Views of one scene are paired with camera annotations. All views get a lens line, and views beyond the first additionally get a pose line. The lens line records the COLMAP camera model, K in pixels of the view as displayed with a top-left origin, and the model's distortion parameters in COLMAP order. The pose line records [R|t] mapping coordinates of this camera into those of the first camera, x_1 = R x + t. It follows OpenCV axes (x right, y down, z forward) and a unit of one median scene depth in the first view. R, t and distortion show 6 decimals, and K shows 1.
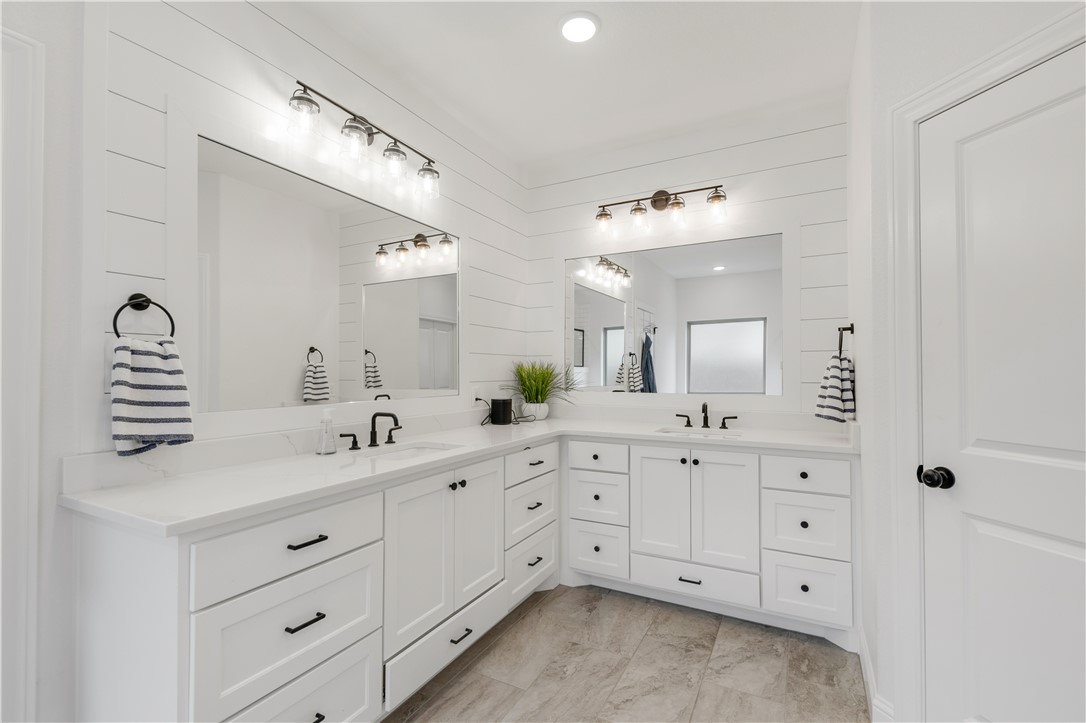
lens RADIAL K [[469.0, 0, 544.7], [0, 469.0, 370.0], [0, 0, 1]] dist [0.000193, -0.000031]
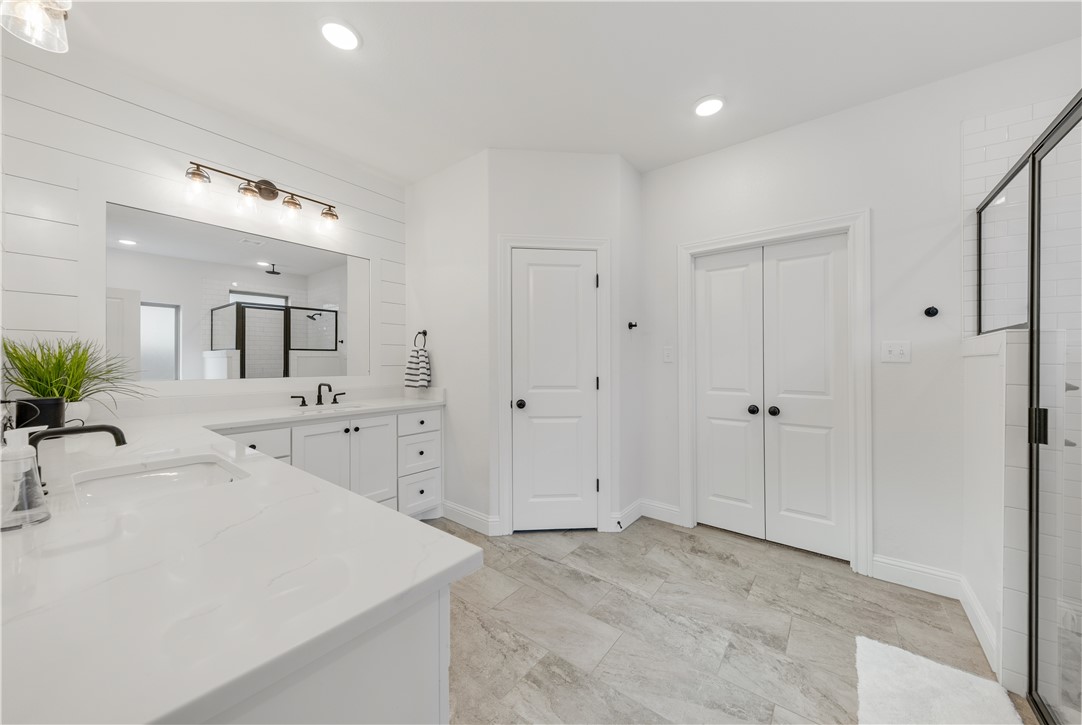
lens RADIAL K [[385.5, 0, 542.7], [0, 385.5, 359.3], [0, 0, 1]] dist [0.000665, -0.000007]
pose [[0.172282, 0.003076, 0.985043, -0.616488], [-0.012487, 0.999922, -0.000938, 0.002372], [-0.984969, -0.012139, 0.172307, 0.327827]]
